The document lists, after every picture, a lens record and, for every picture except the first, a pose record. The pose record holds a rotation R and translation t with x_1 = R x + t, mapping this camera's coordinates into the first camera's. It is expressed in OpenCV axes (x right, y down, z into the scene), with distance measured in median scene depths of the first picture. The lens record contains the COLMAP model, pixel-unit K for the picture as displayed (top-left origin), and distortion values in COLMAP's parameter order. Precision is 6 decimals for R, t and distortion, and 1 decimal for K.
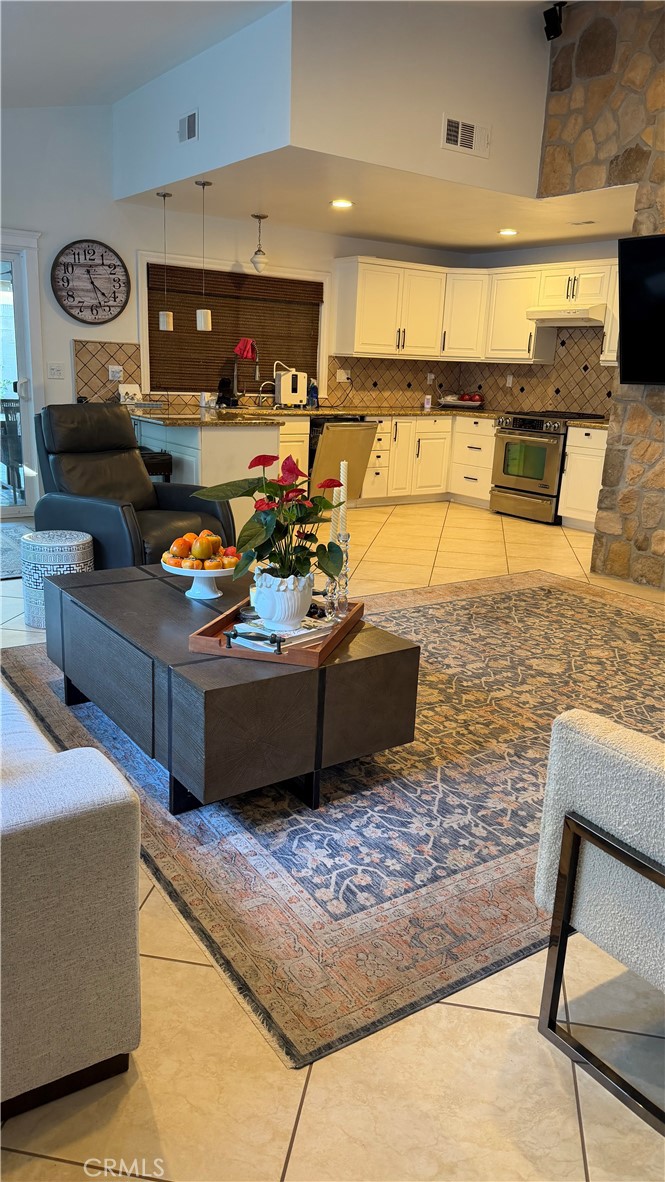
lens RADIAL K [[819.4, 0, 329.2], [0, 819.4, 589.2], [0, 0, 1]] dist [0.156030, -0.263391]
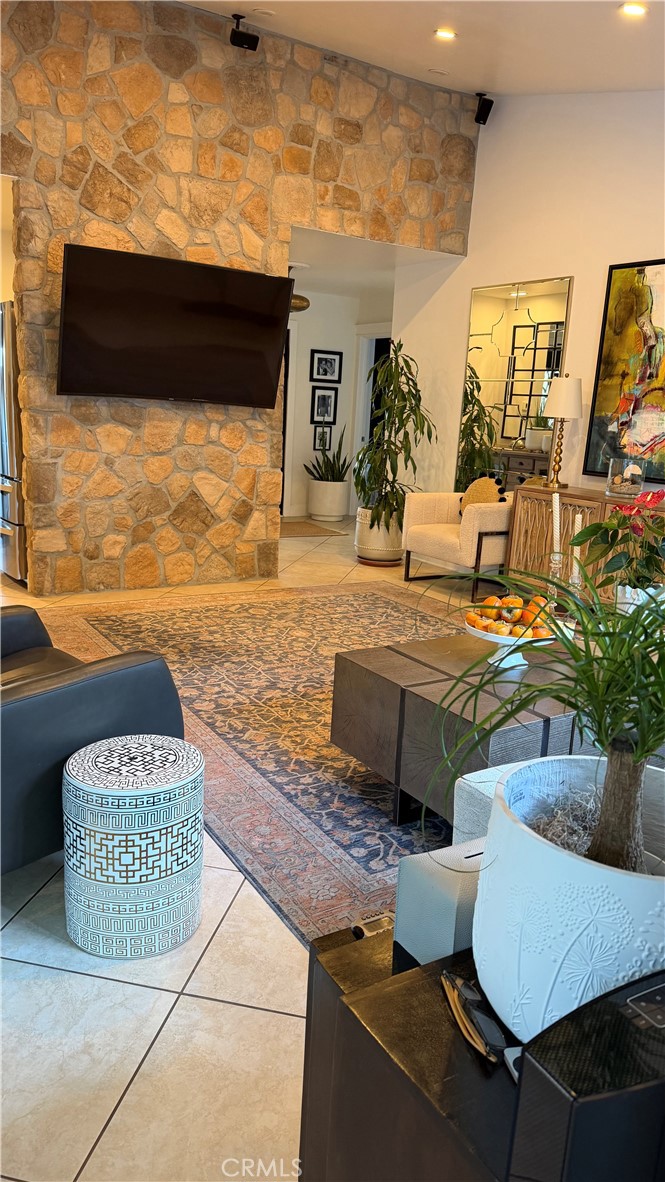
lens RADIAL K [[819.4, 0, 329.2], [0, 819.4, 589.2], [0, 0, 1]] dist [0.156030, -0.263391]
pose [[0.053166, -0.258514, 0.964543, -0.697381], [0.221453, 0.944910, 0.241045, -0.227289], [-0.973721, 0.200785, 0.107486, 0.740906]]
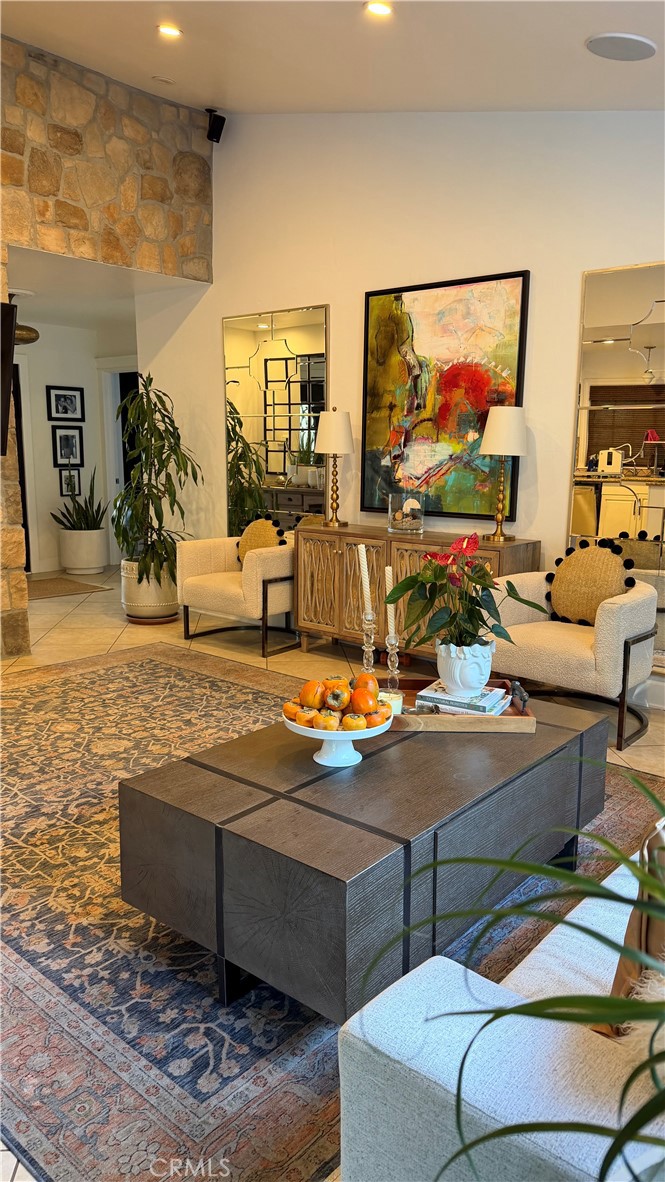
lens RADIAL K [[819.4, 0, 329.2], [0, 819.4, 589.2], [0, 0, 1]] dist [0.156030, -0.263391]
pose [[-0.240868, -0.212556, 0.946996, -0.561883], [0.245221, 0.930739, 0.271279, -0.231698], [-0.939068, 0.297566, -0.172062, 0.749481]]
